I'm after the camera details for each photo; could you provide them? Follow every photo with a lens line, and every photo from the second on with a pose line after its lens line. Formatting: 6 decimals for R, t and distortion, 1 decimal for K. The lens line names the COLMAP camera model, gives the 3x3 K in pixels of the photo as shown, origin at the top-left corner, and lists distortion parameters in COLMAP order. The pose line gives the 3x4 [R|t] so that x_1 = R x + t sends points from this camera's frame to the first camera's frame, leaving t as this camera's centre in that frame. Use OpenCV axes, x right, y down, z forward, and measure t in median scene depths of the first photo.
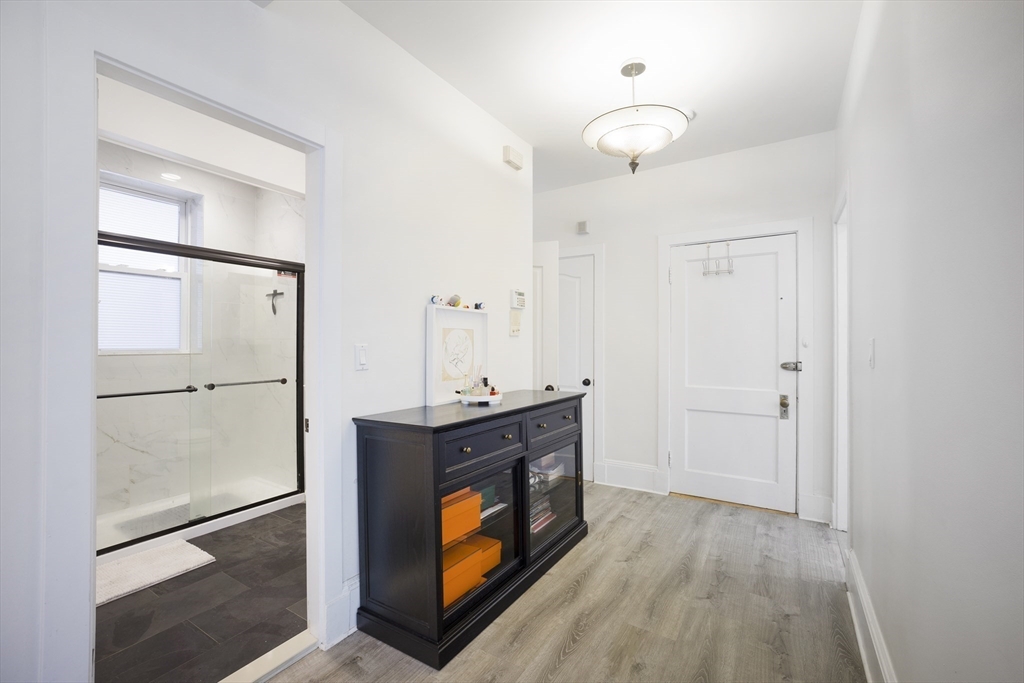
lens RADIAL K [[444.0, 0, 487.9], [0, 444.0, 340.2], [0, 0, 1]] dist [-0.000705, 0.000294]
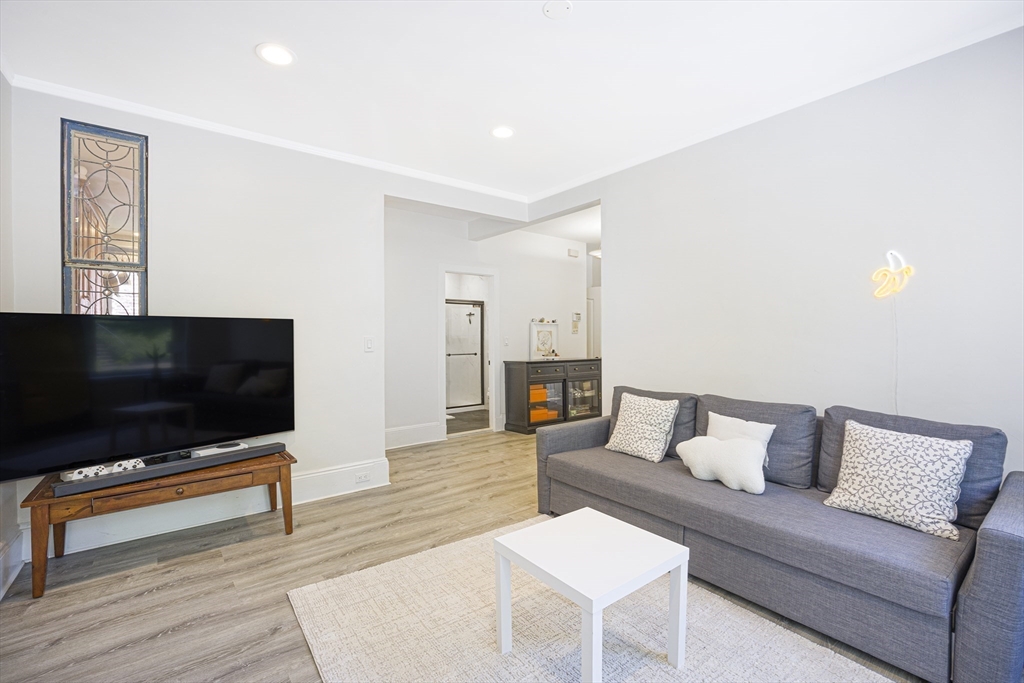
lens RADIAL K [[458.2, 0, 516.8], [0, 458.2, 343.3], [0, 0, 1]] dist [-0.034469, 0.000340]
pose [[0.960285, 0.000279, -0.279021, 0.393571], [0.003908, 0.999888, 0.014448, 0.005300], [0.278994, -0.014965, 0.960176, -1.187429]]
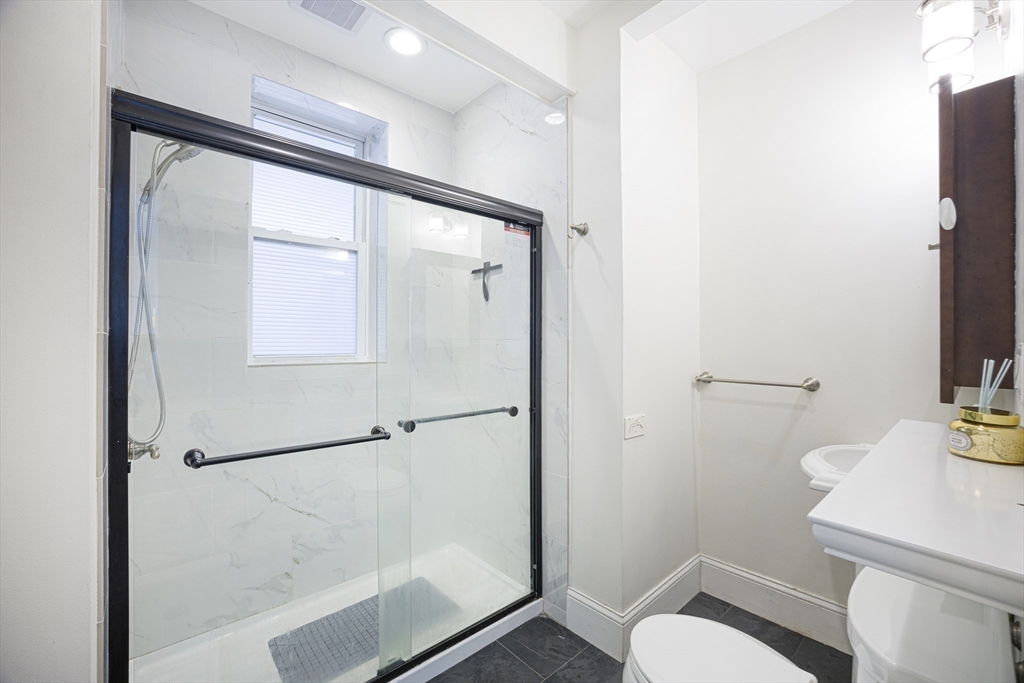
lens RADIAL K [[436.8, 0, 509.7], [0, 436.8, 343.2], [0, 0, 1]] dist [-0.020811, 0.000061]
pose [[0.966785, 0.000456, -0.255589, -0.321772], [0.001718, 0.999964, 0.008281, -0.002344], [0.255584, -0.008445, 0.966750, 0.448464]]
